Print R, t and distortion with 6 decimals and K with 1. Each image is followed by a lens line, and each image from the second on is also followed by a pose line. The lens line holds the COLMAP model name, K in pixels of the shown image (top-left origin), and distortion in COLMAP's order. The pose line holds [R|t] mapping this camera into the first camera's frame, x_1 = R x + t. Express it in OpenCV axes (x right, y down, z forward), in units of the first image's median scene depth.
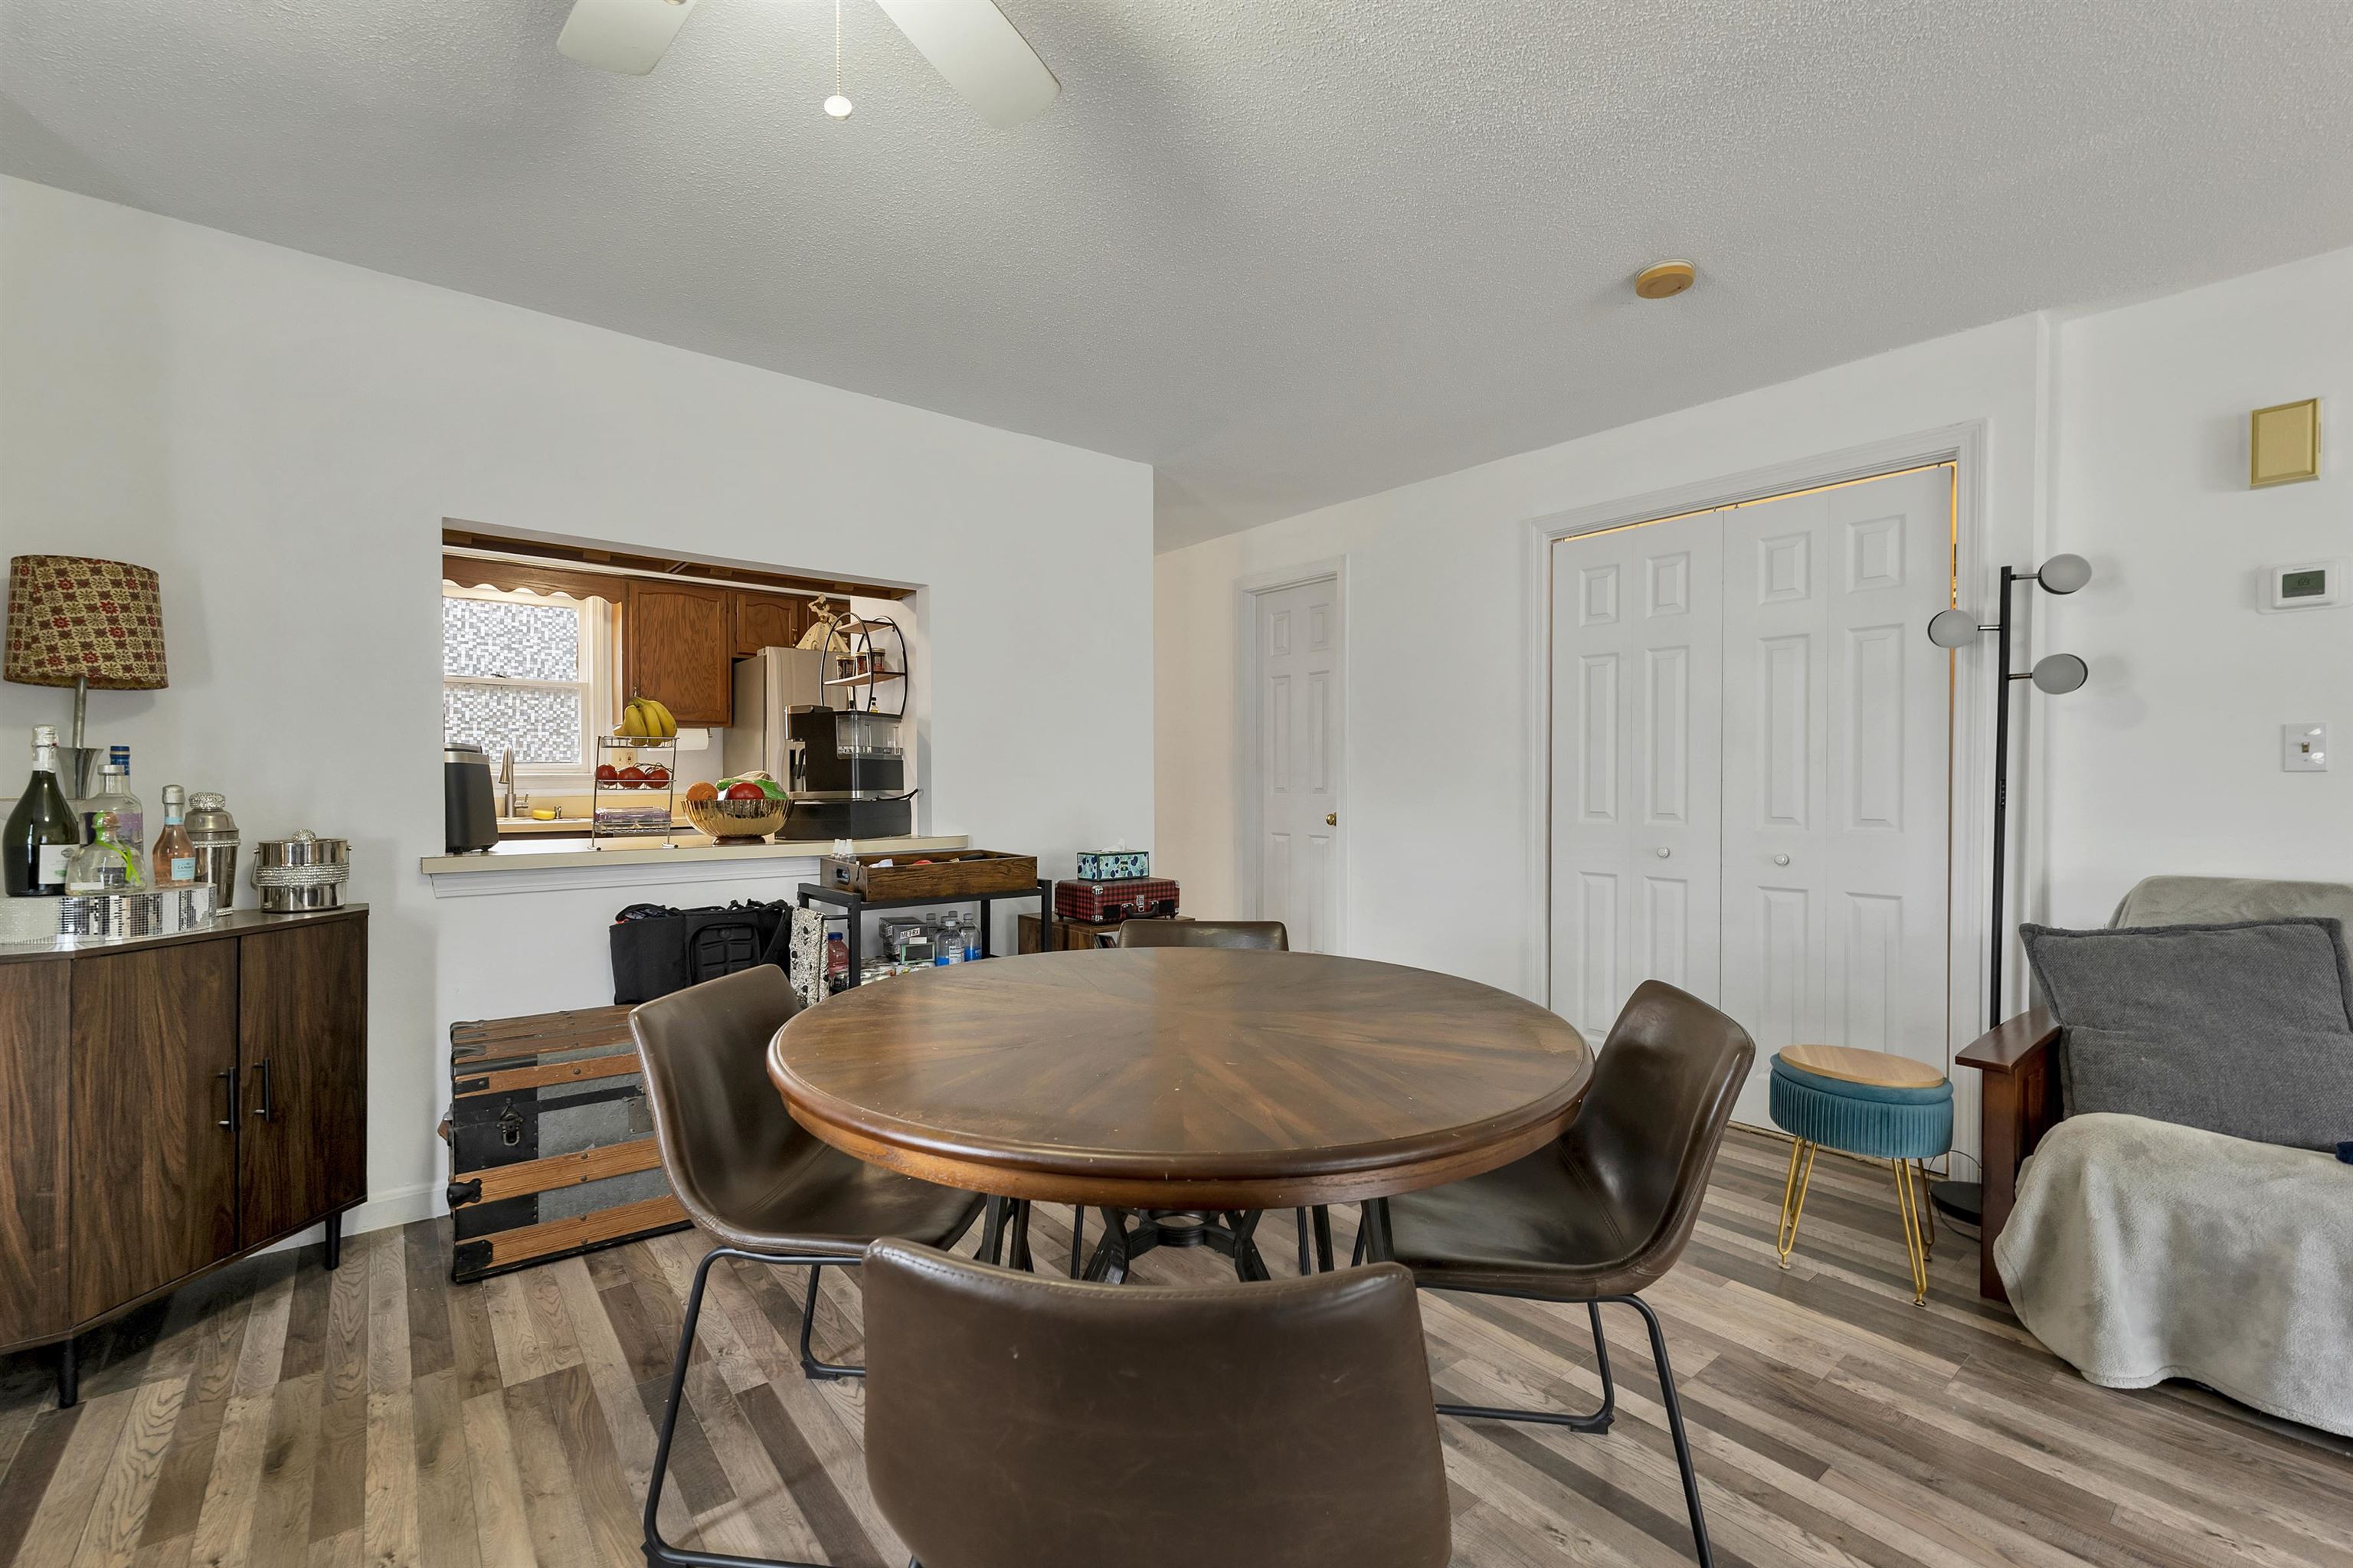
lens RADIAL K [[990.6, 0, 1170.1], [0, 990.6, 787.3], [0, 0, 1]] dist [0.001417, 0.000716]
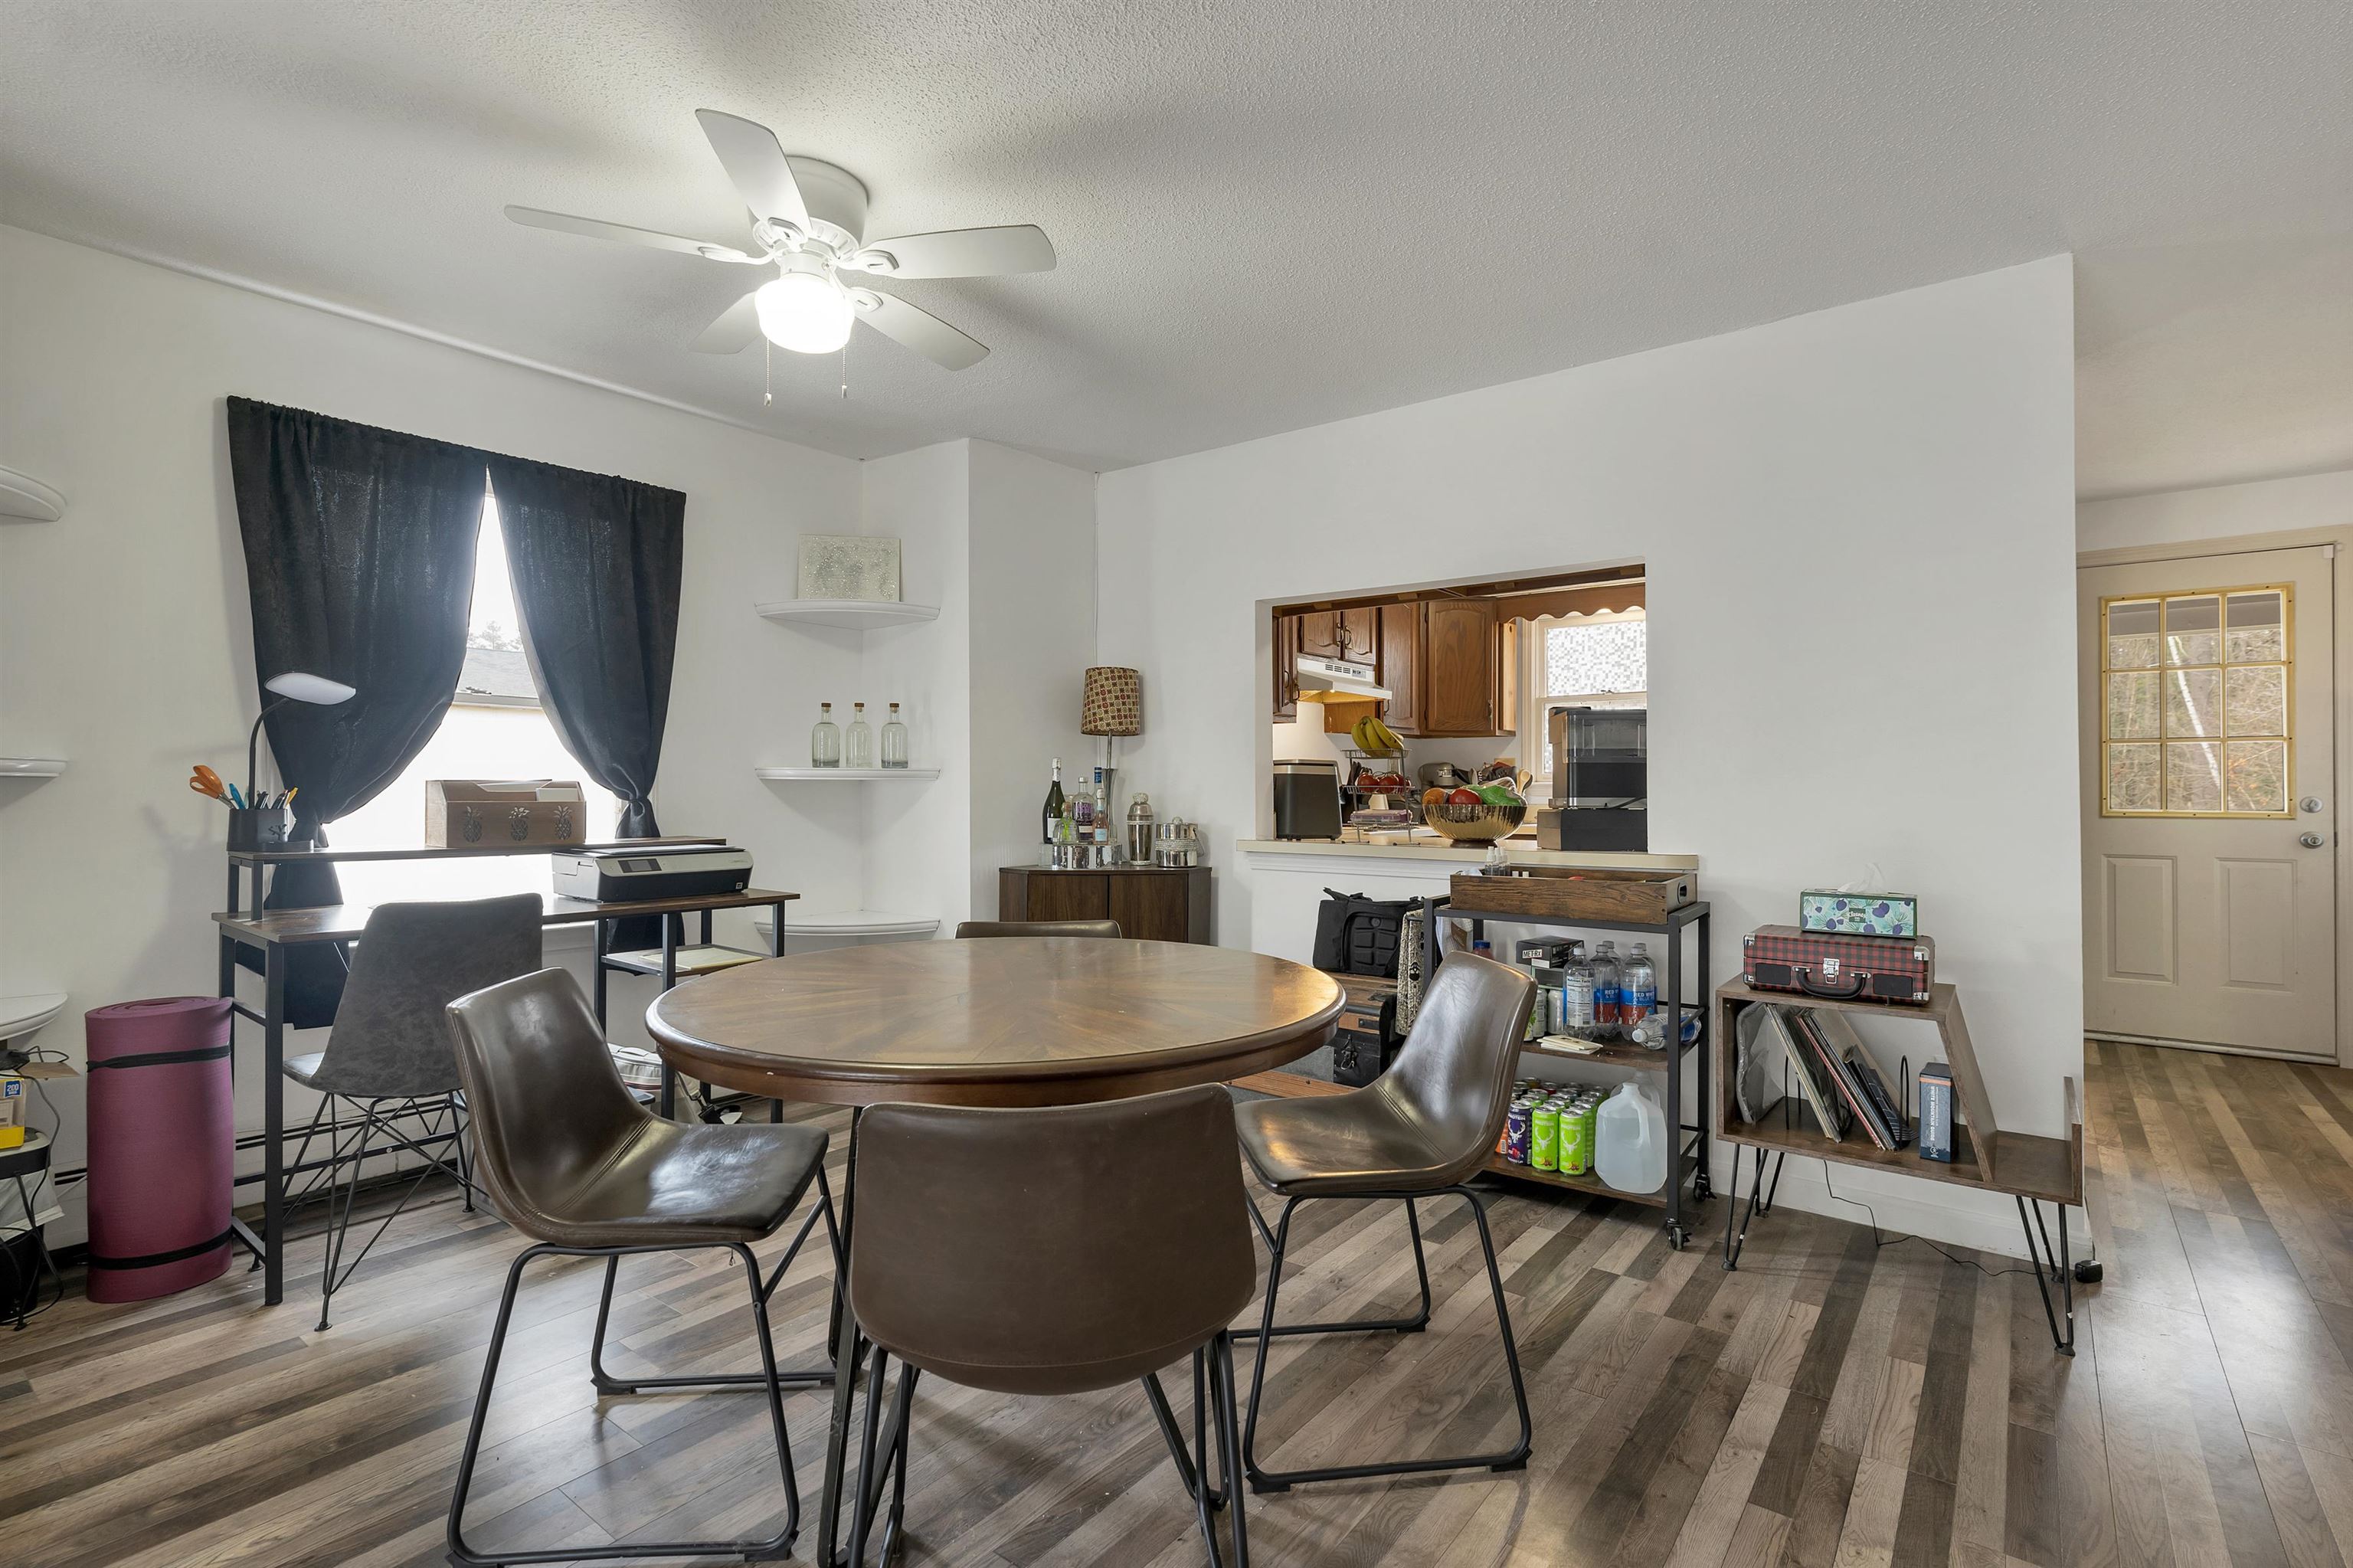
lens RADIAL K [[1104.3, 0, 1176.5], [0, 1104.3, 784.0], [0, 0, 1]] dist [0.003307, 0.000492]
pose [[0.235636, -0.003942, -0.971833, 0.910103], [-0.009601, 0.999934, -0.006384, 0.001502], [0.971794, 0.010835, 0.235582, 0.614082]]
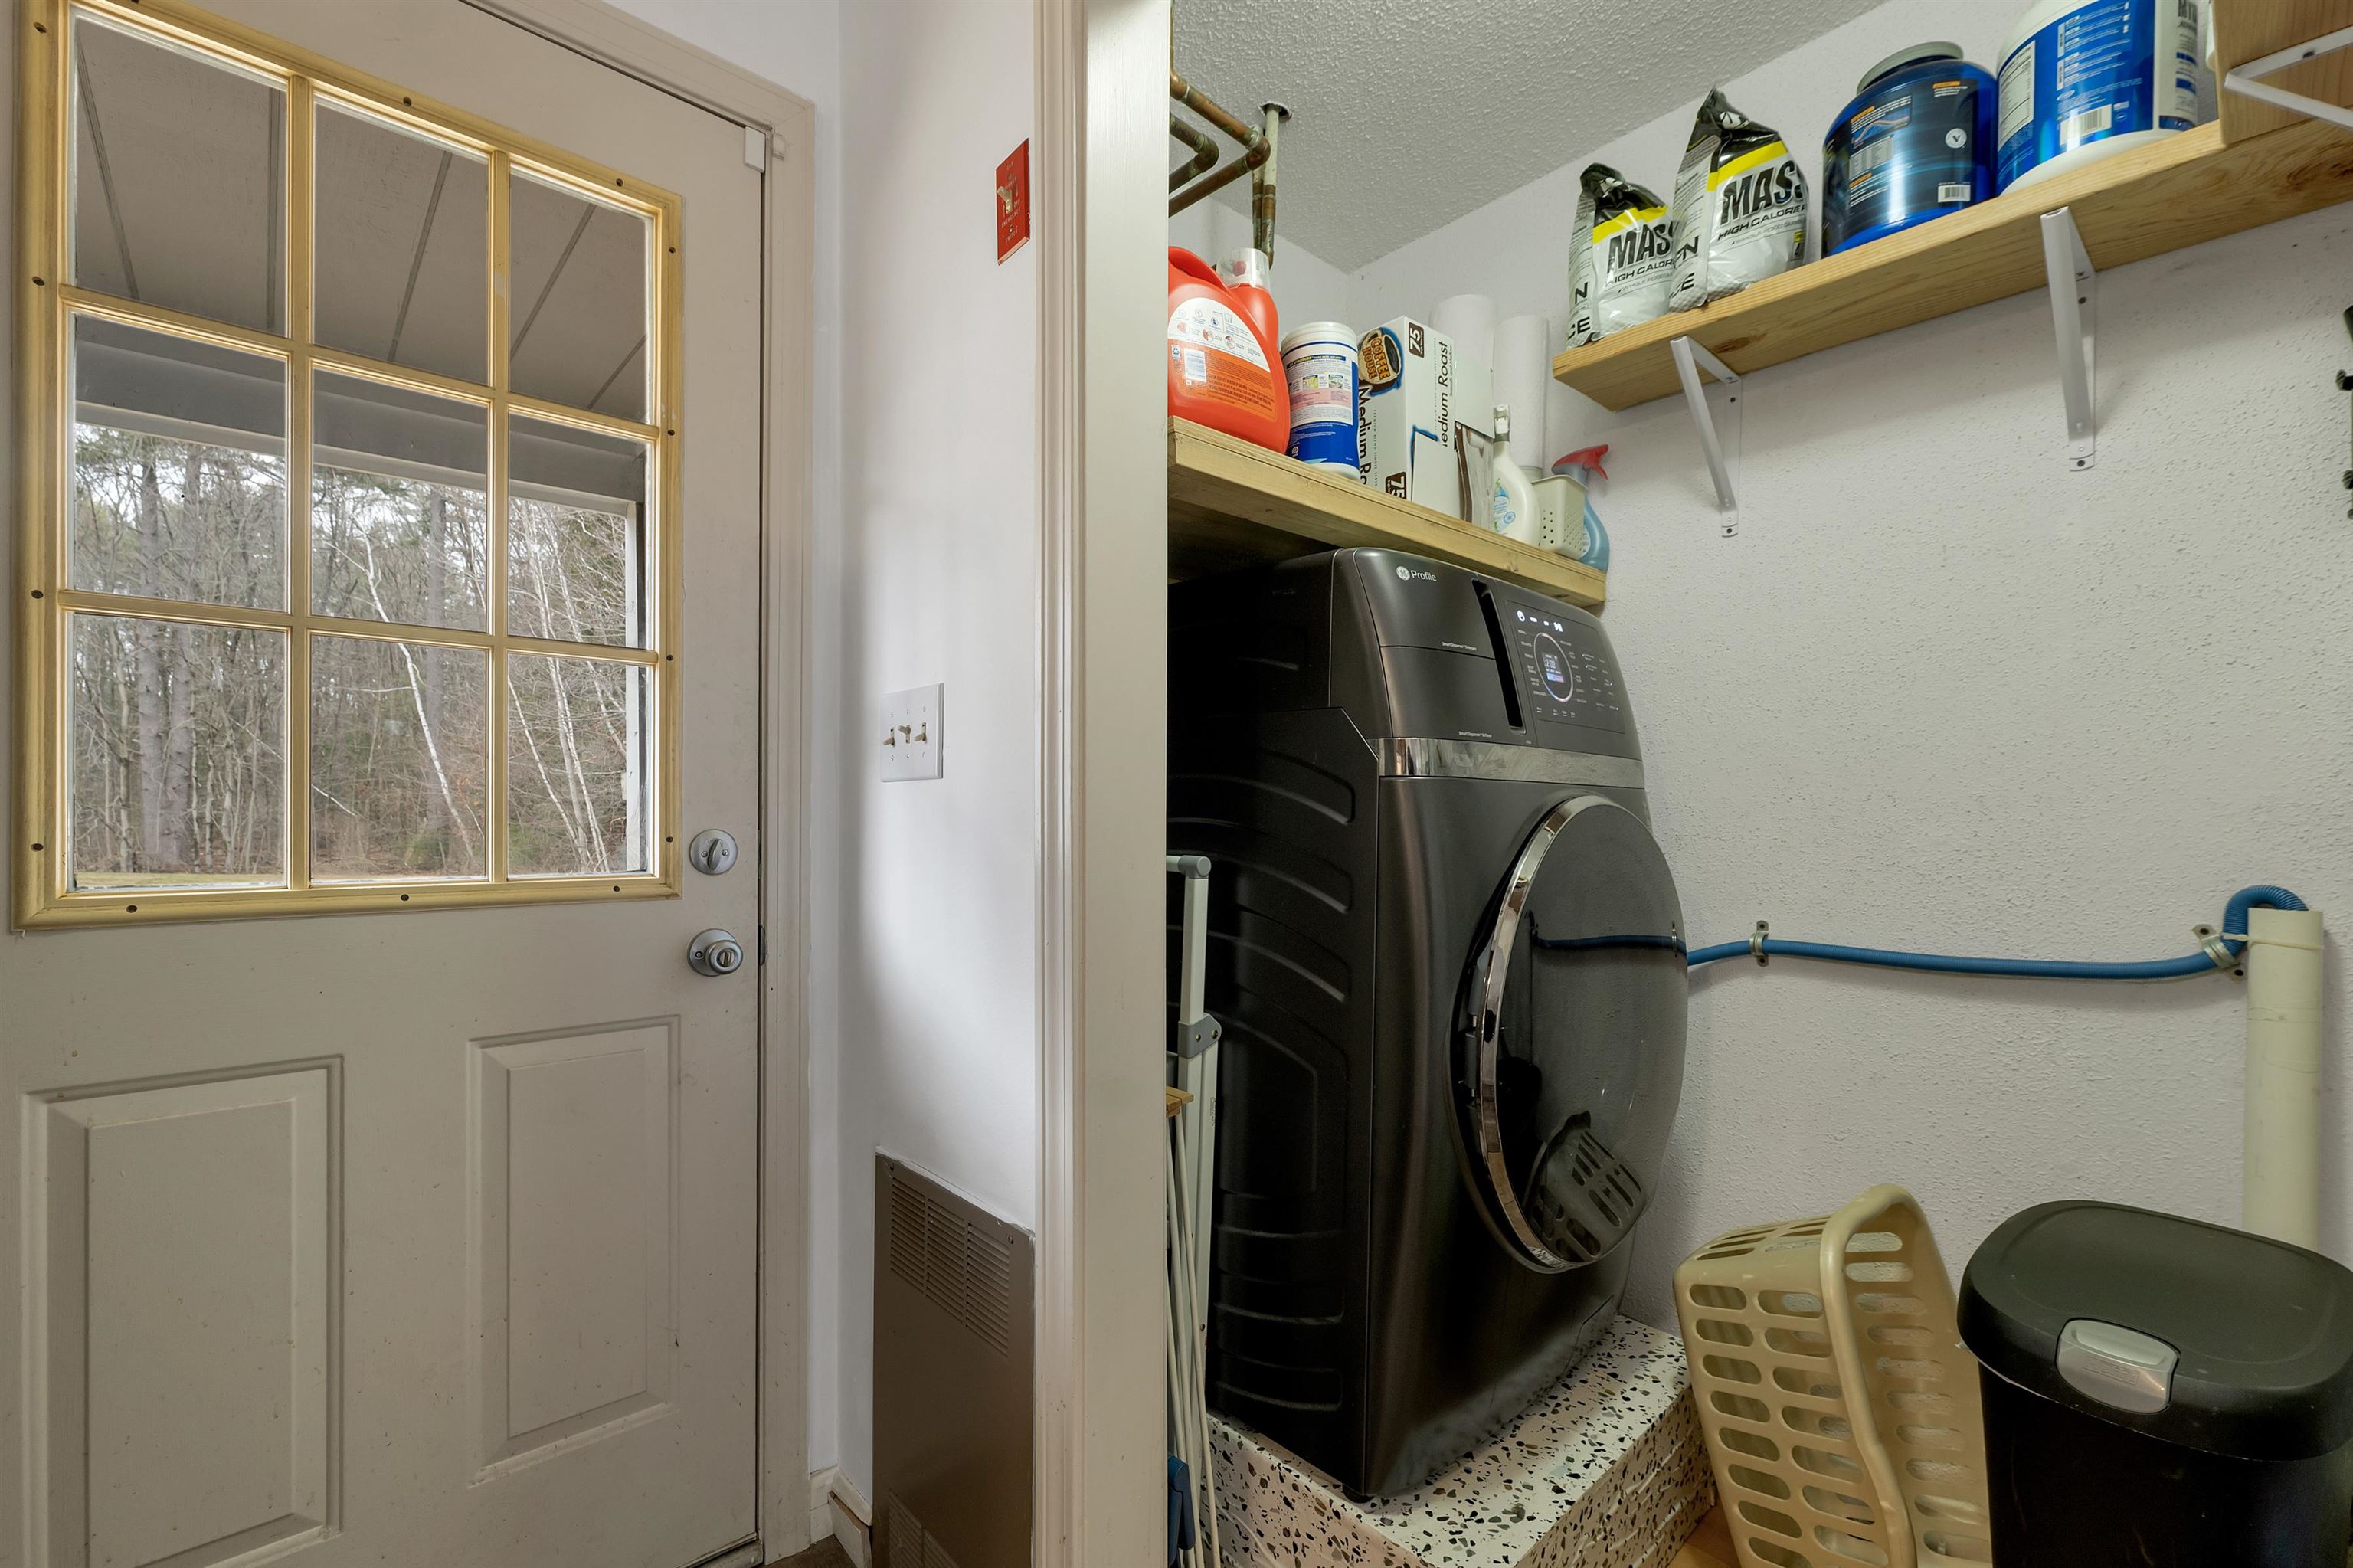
lens RADIAL K [[1002.6, 0, 1168.0], [0, 1002.6, 804.6], [0, 0, 1]] dist [-0.001976, -0.000254]
pose [[0.998471, 0.005923, 0.054959, -0.332774], [-0.005141, 0.999884, -0.014354, -0.016363], [-0.055038, 0.014049, 0.998385, 2.478789]]
